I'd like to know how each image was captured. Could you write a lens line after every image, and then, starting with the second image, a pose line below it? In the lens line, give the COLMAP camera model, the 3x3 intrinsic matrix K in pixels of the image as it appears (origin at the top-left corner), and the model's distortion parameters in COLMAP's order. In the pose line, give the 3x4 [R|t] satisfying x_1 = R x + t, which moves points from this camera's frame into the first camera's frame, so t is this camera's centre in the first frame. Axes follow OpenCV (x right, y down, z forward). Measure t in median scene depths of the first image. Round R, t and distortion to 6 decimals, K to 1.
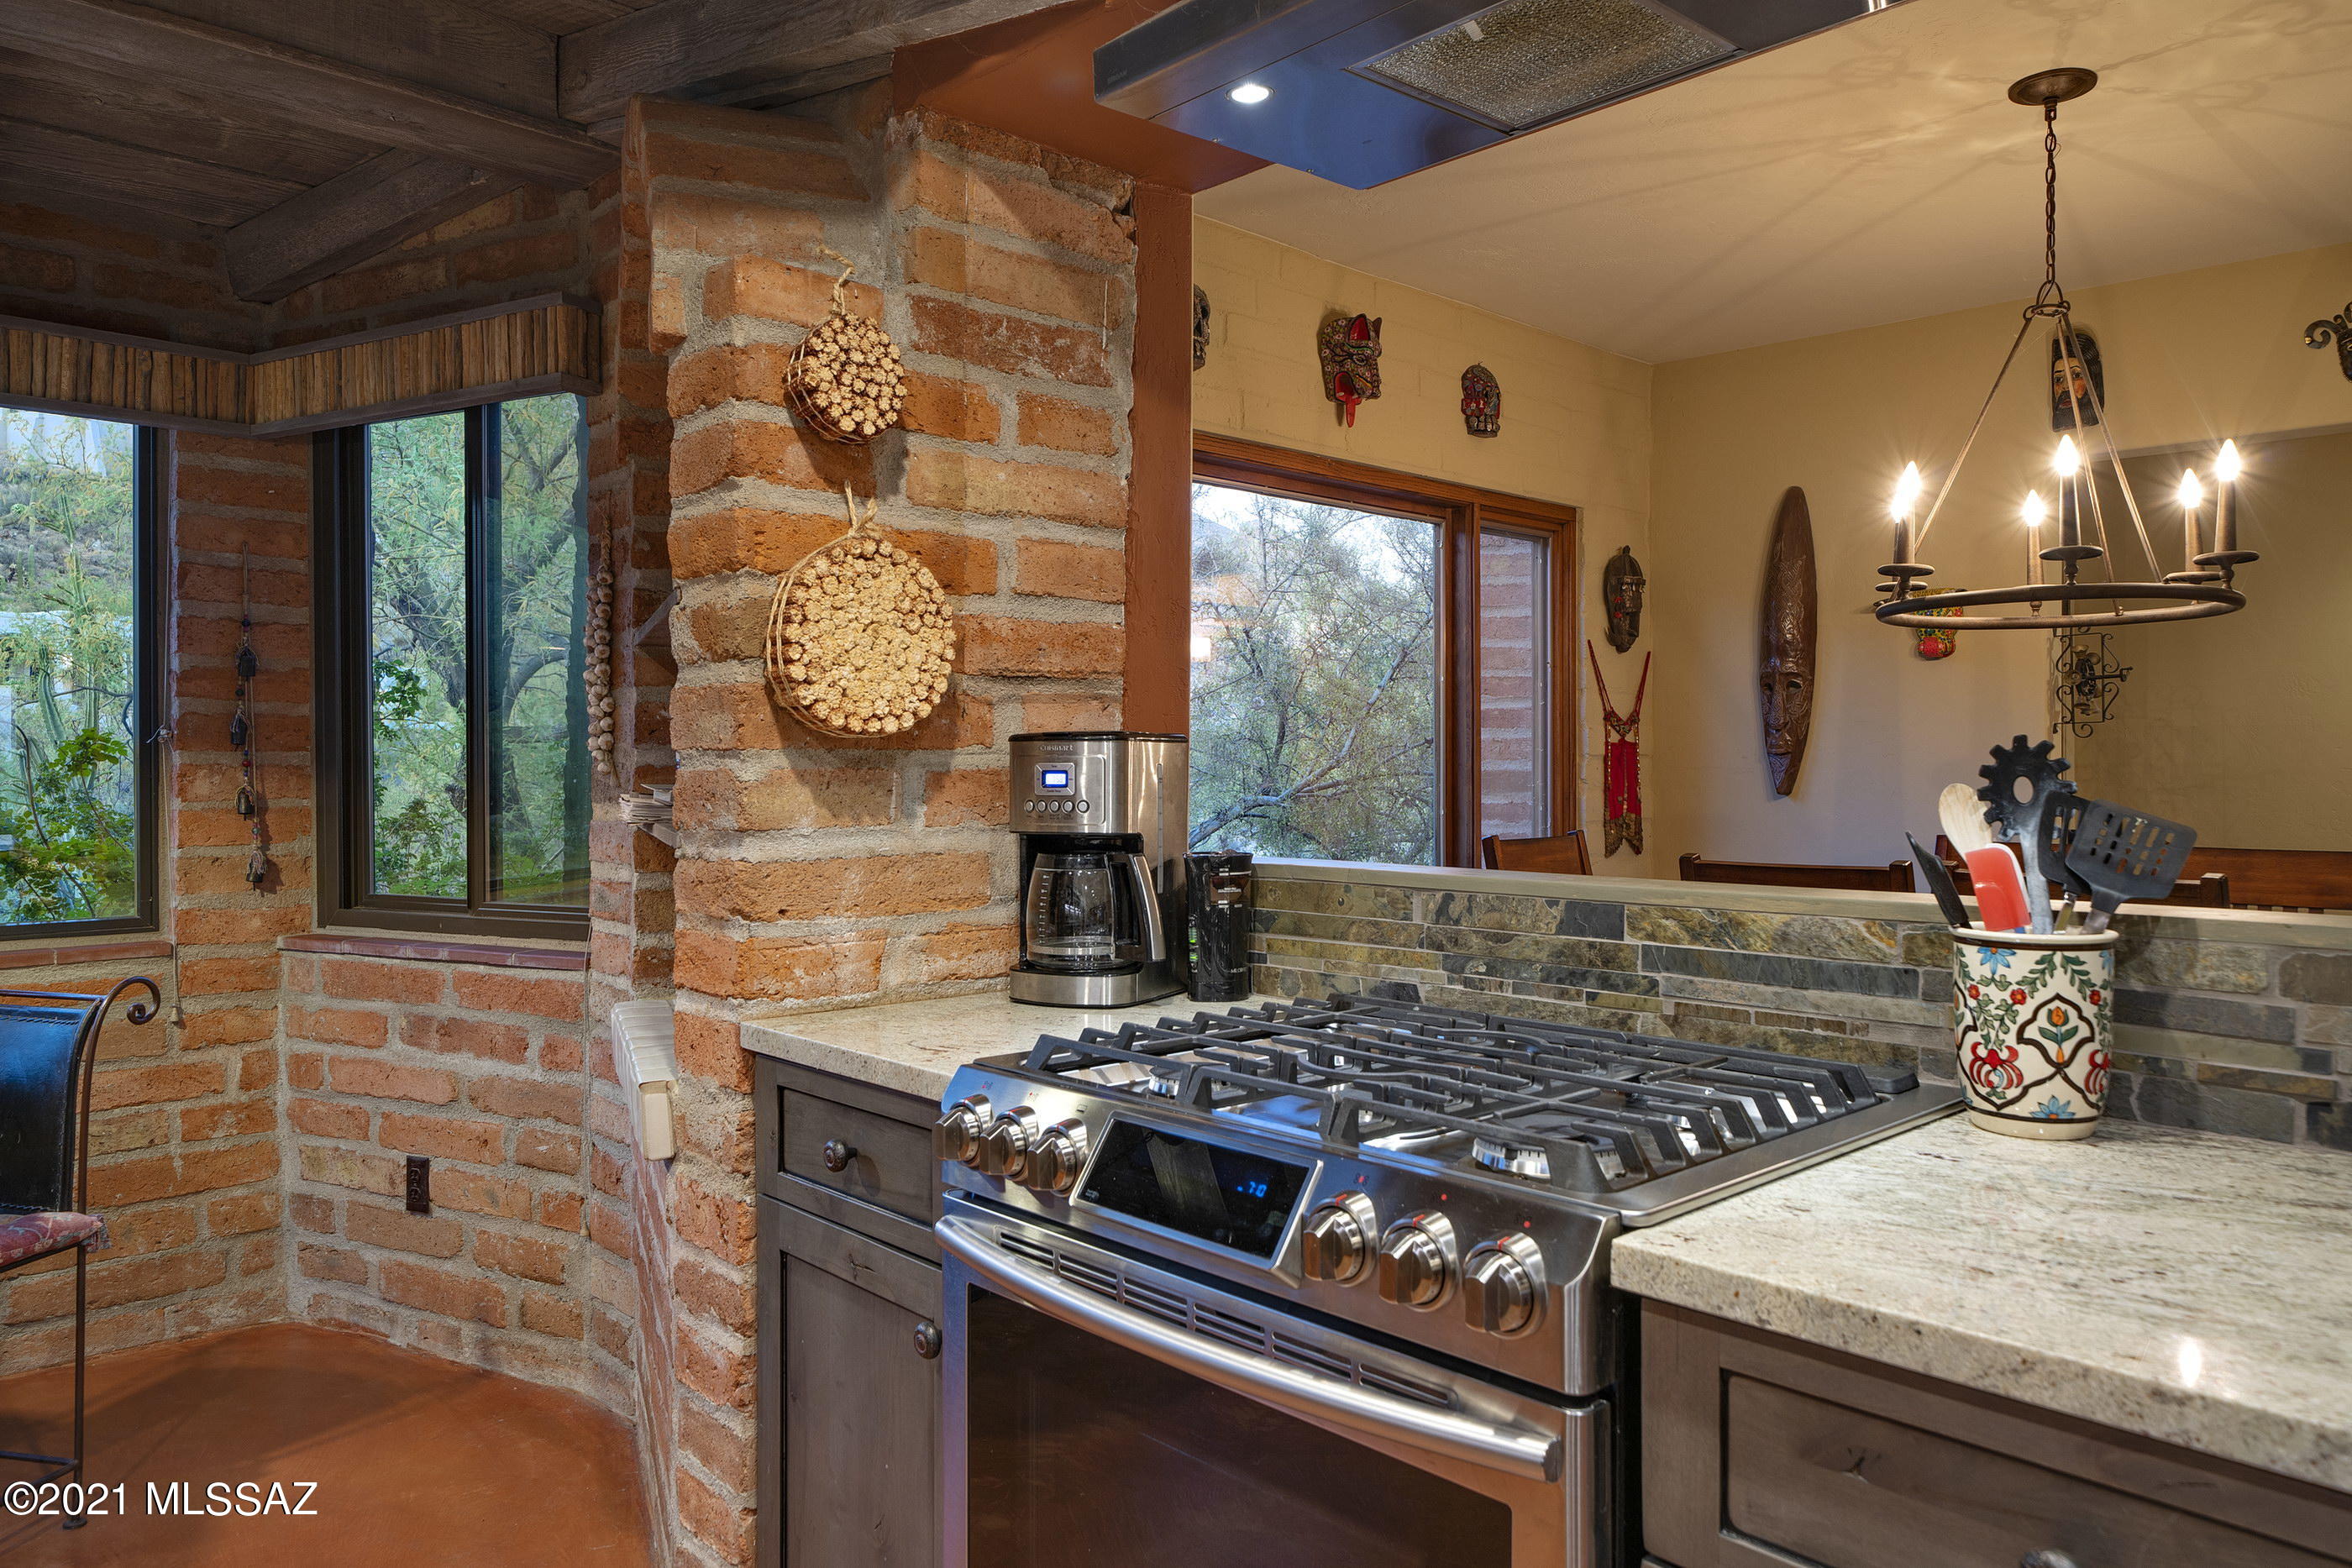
lens RADIAL K [[1558.9, 0, 1177.1], [0, 1558.9, 765.0], [0, 0, 1]] dist [0.008743, 0.001235]
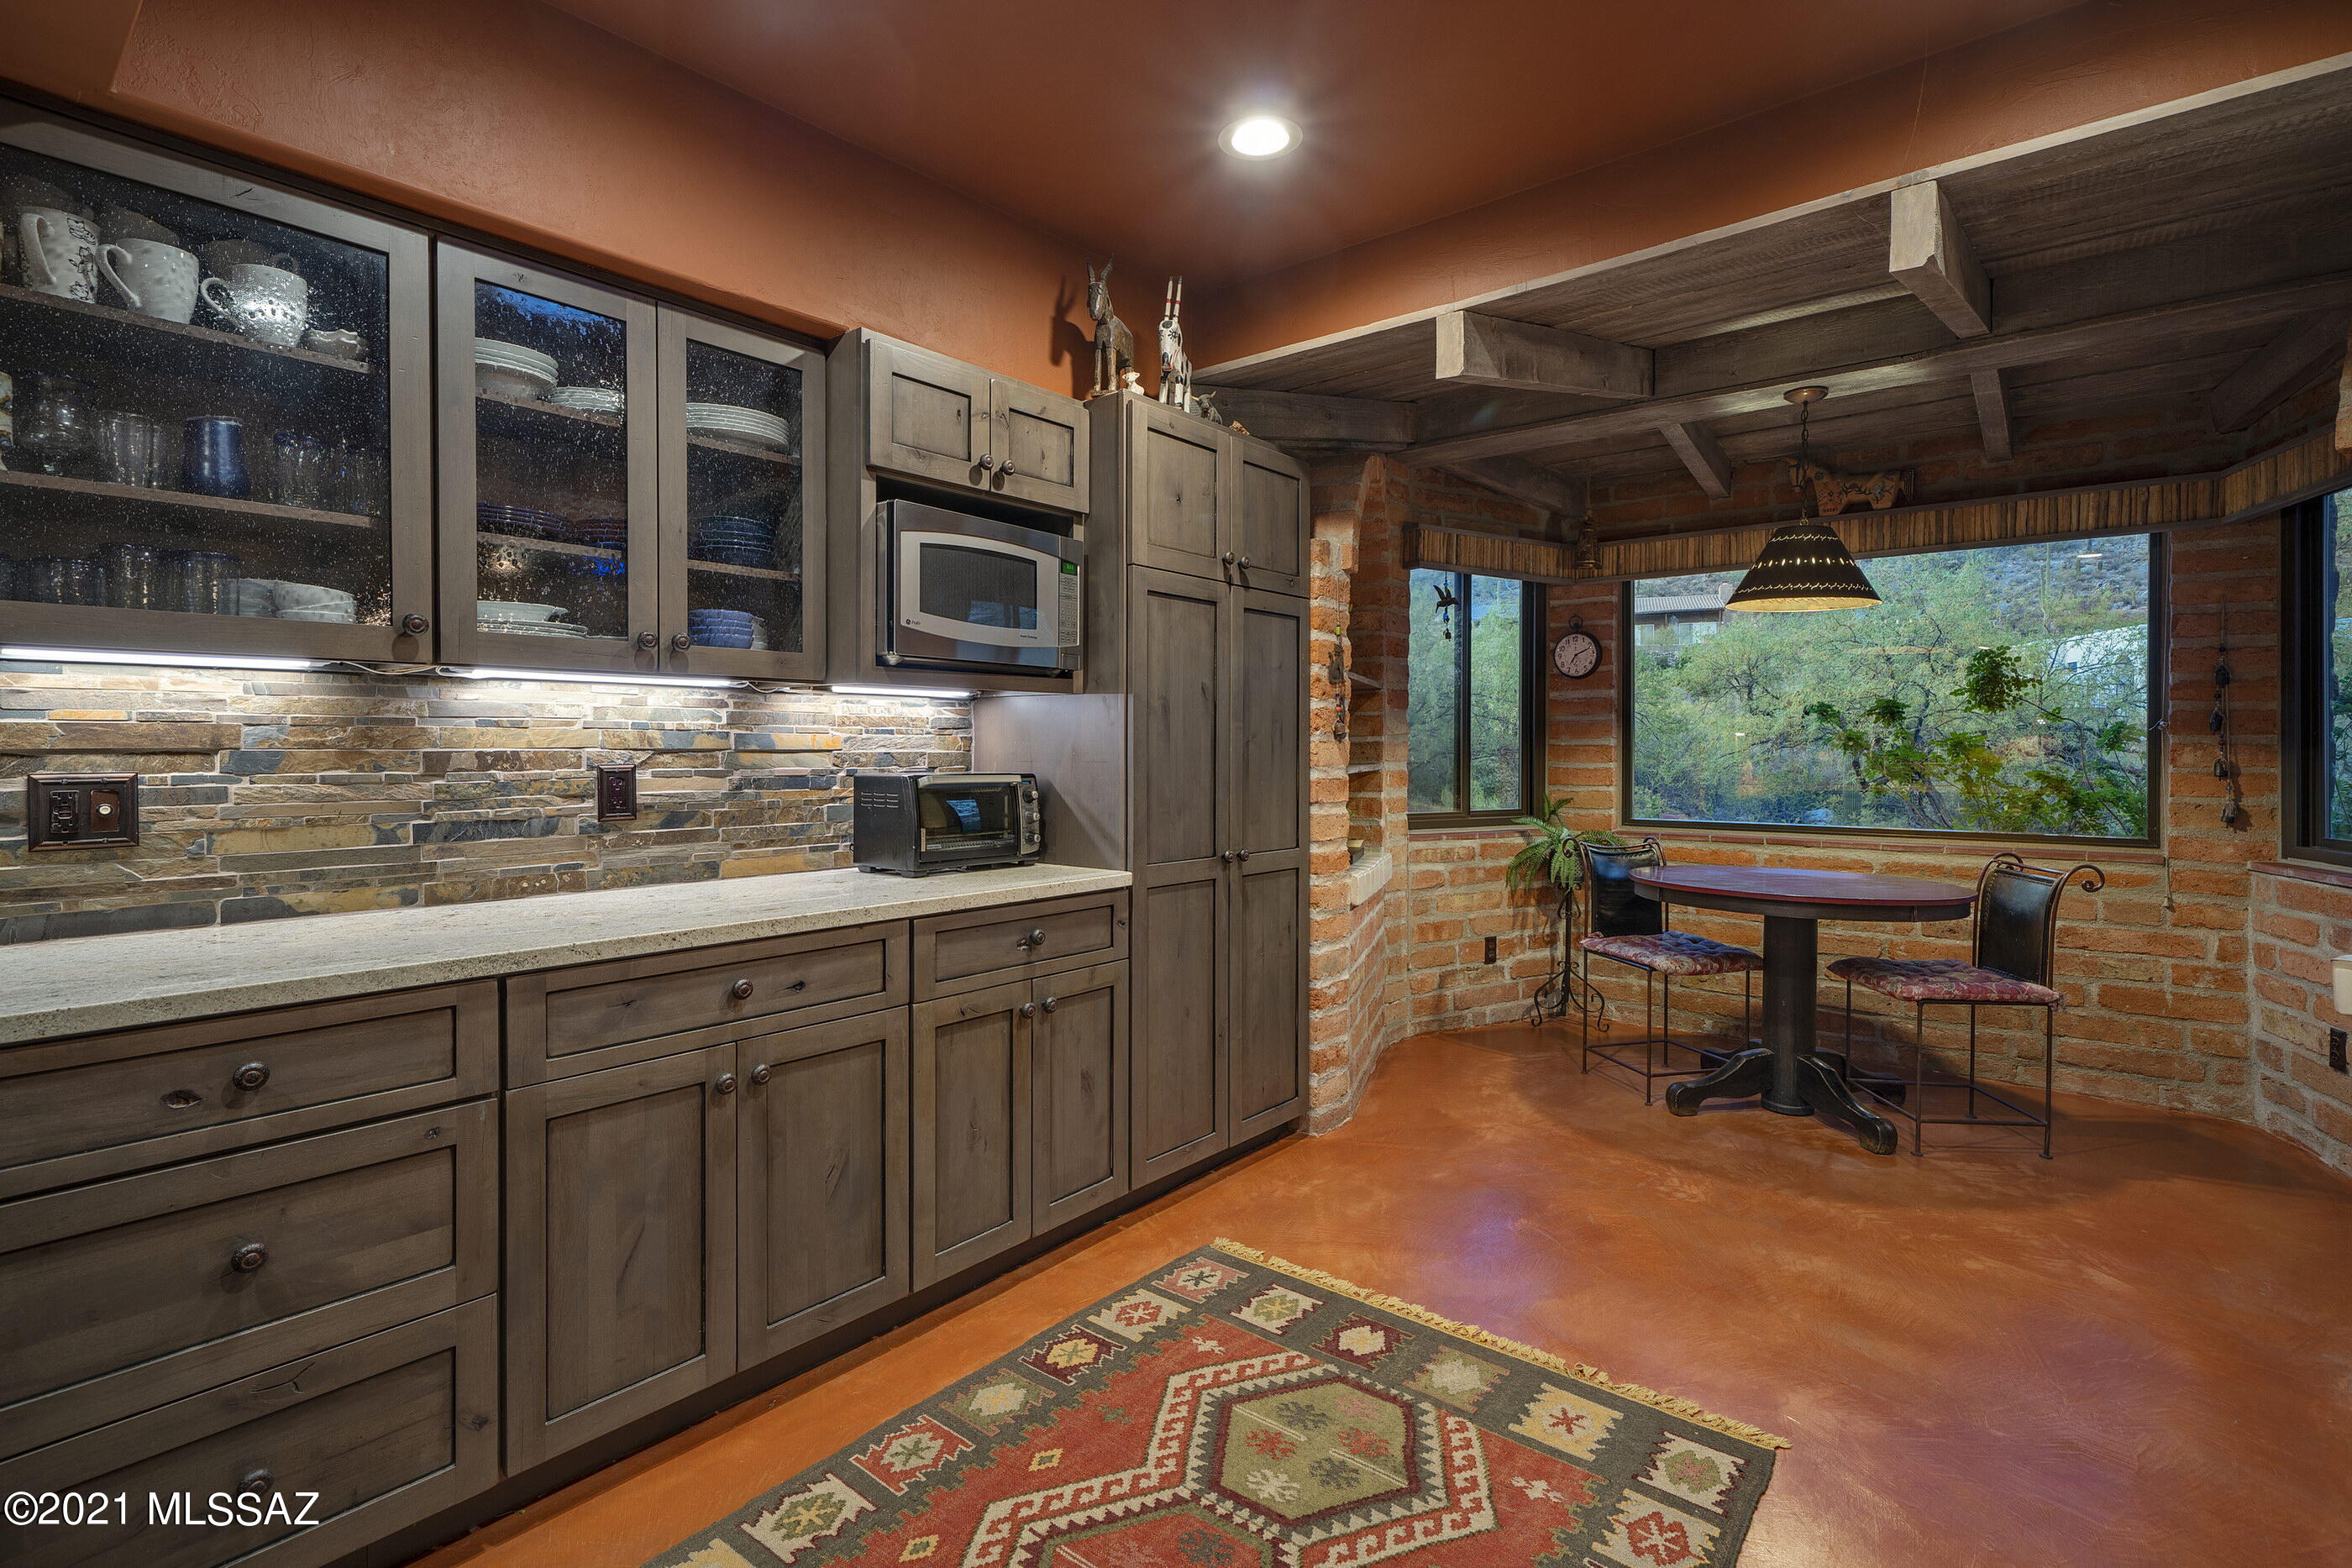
lens RADIAL K [[1101.1, 0, 1163.7], [0, 1101.1, 752.0], [0, 0, 1]] dist [-0.001724, -0.000432]
pose [[0.115849, 0.007865, -0.993236, 0.336151], [-0.000963, 0.999969, 0.007806, 0.000524], [0.993266, 0.000052, 0.115853, -0.130251]]
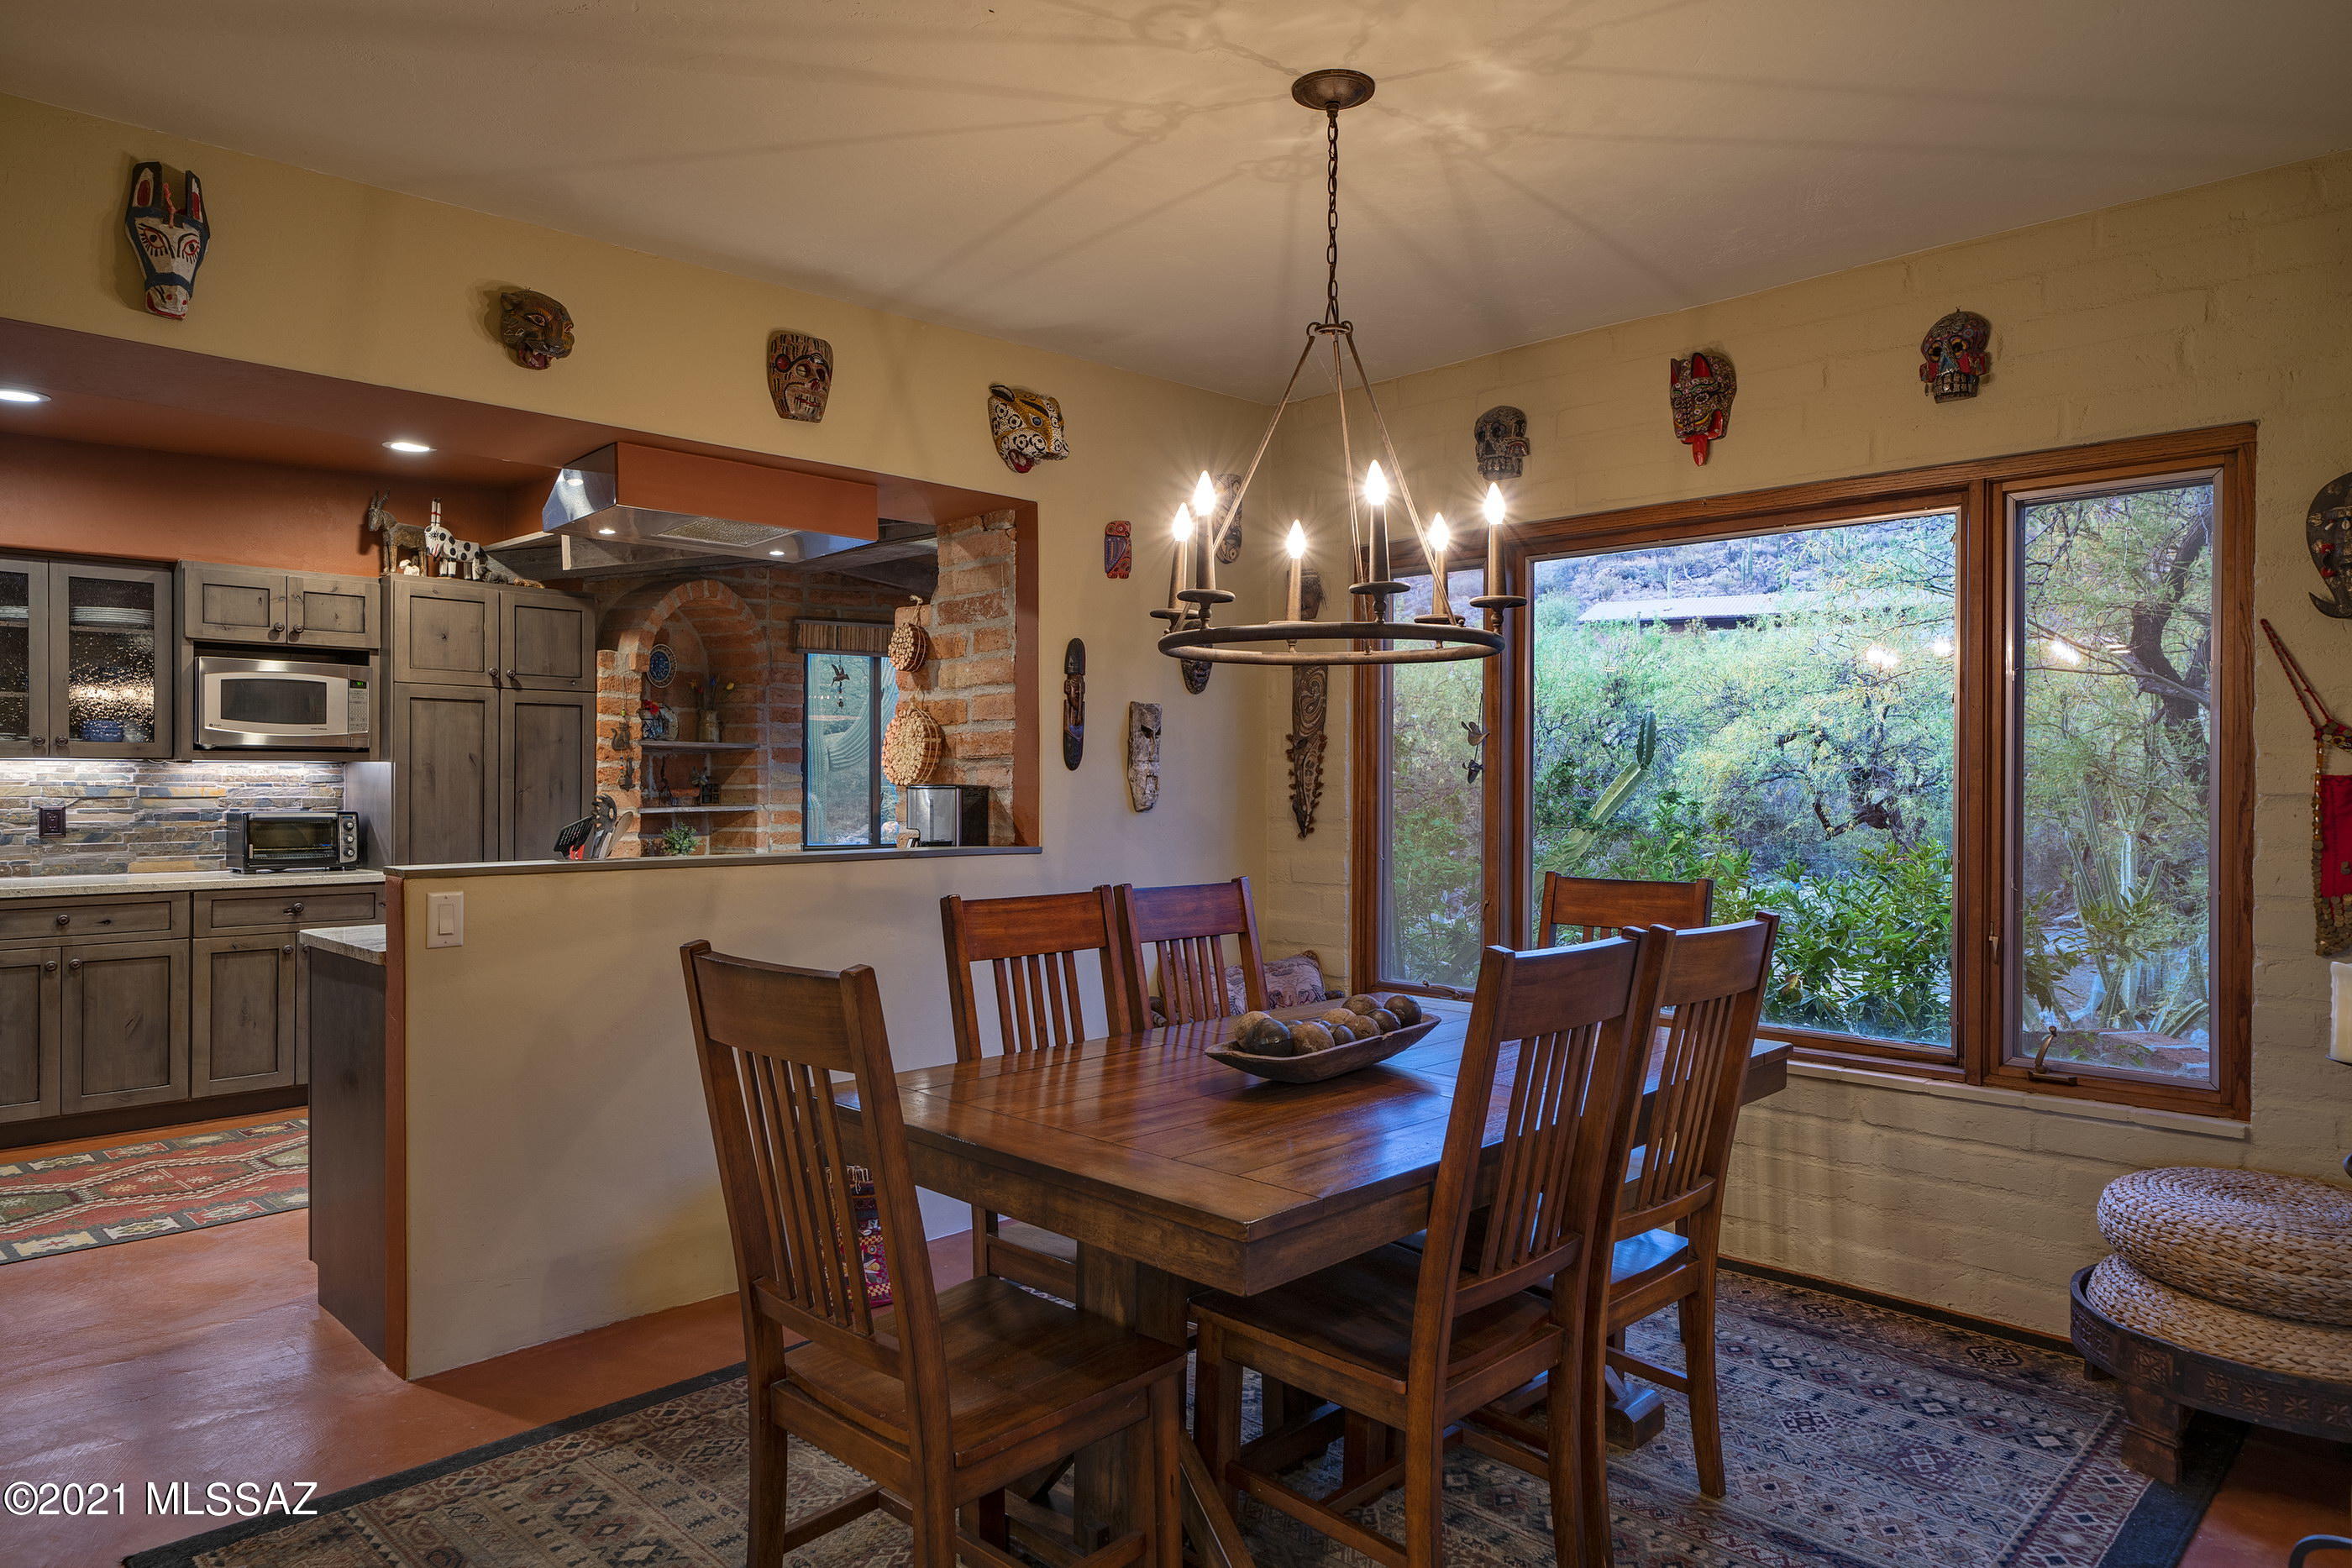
lens RADIAL K [[1436.0, 0, 1179.4], [0, 1436.0, 774.1], [0, 0, 1]] dist [0.017396, -0.001709]
pose [[0.046078, -0.001452, -0.998937, 1.272950], [-0.002091, 0.999997, -0.001550, -0.021210], [0.998936, 0.002160, 0.046075, 0.782492]]
